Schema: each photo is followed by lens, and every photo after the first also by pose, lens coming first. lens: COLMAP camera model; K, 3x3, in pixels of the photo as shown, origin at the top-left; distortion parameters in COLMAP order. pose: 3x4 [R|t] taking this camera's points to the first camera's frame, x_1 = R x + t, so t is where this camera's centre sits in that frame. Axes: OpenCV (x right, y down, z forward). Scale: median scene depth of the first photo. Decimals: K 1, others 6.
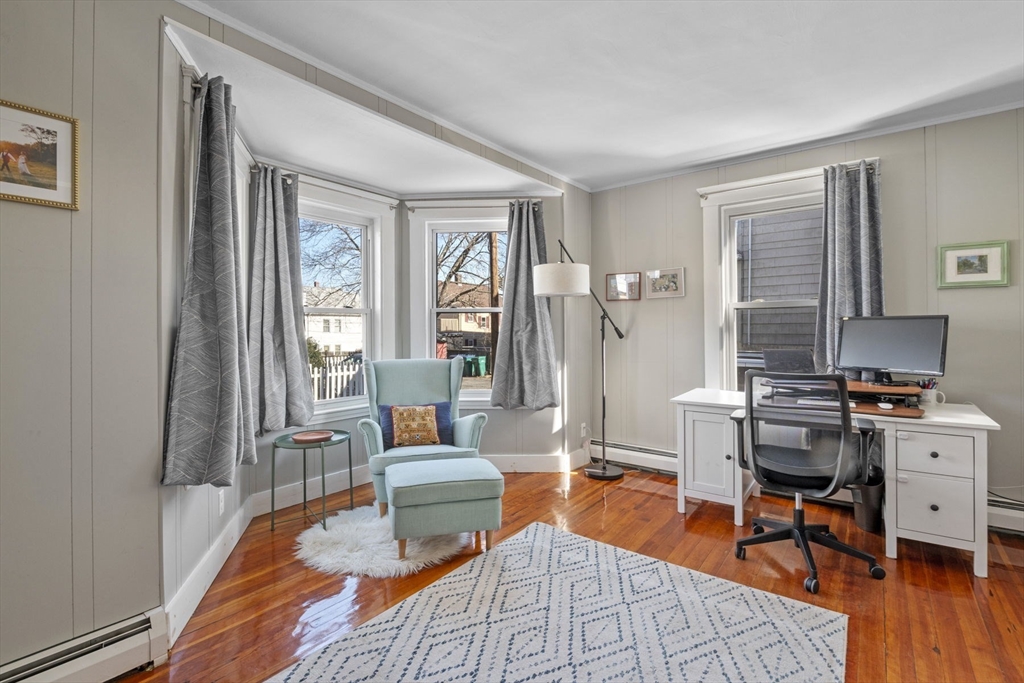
lens RADIAL K [[460.2, 0, 512.4], [0, 460.2, 332.3], [0, 0, 1]] dist [-0.013584, -0.000316]
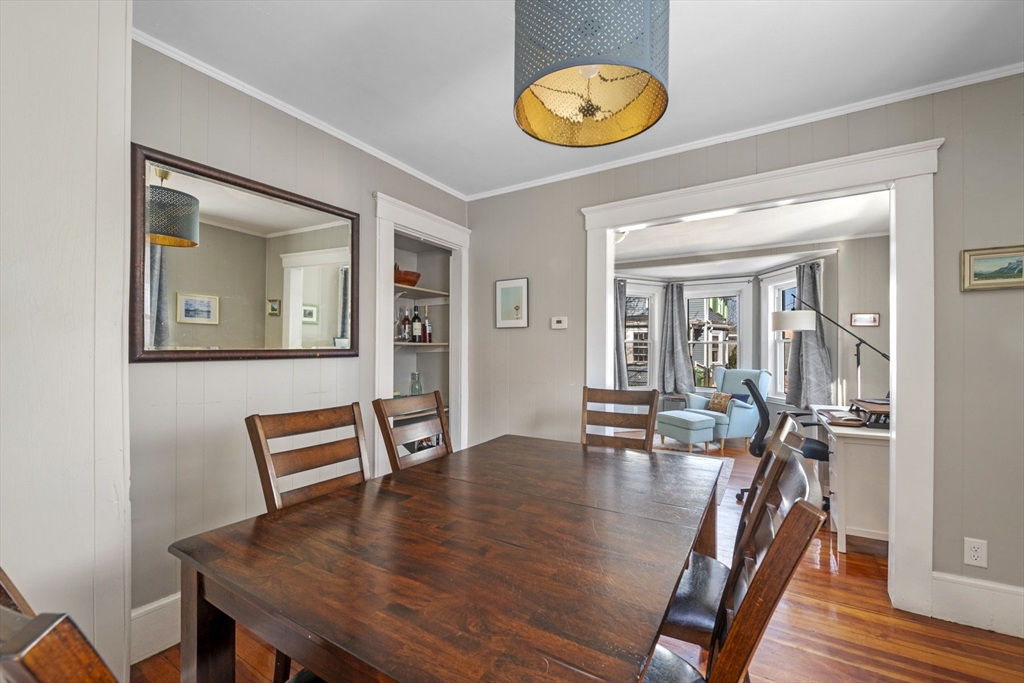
lens RADIAL K [[404.5, 0, 513.9], [0, 404.5, 337.3], [0, 0, 1]] dist [-0.010530, -0.000175]
pose [[0.114763, -0.025244, -0.993072, 1.169598], [-0.011414, 0.999578, -0.026729, -0.013191], [0.993327, 0.014403, 0.114426, -0.049688]]
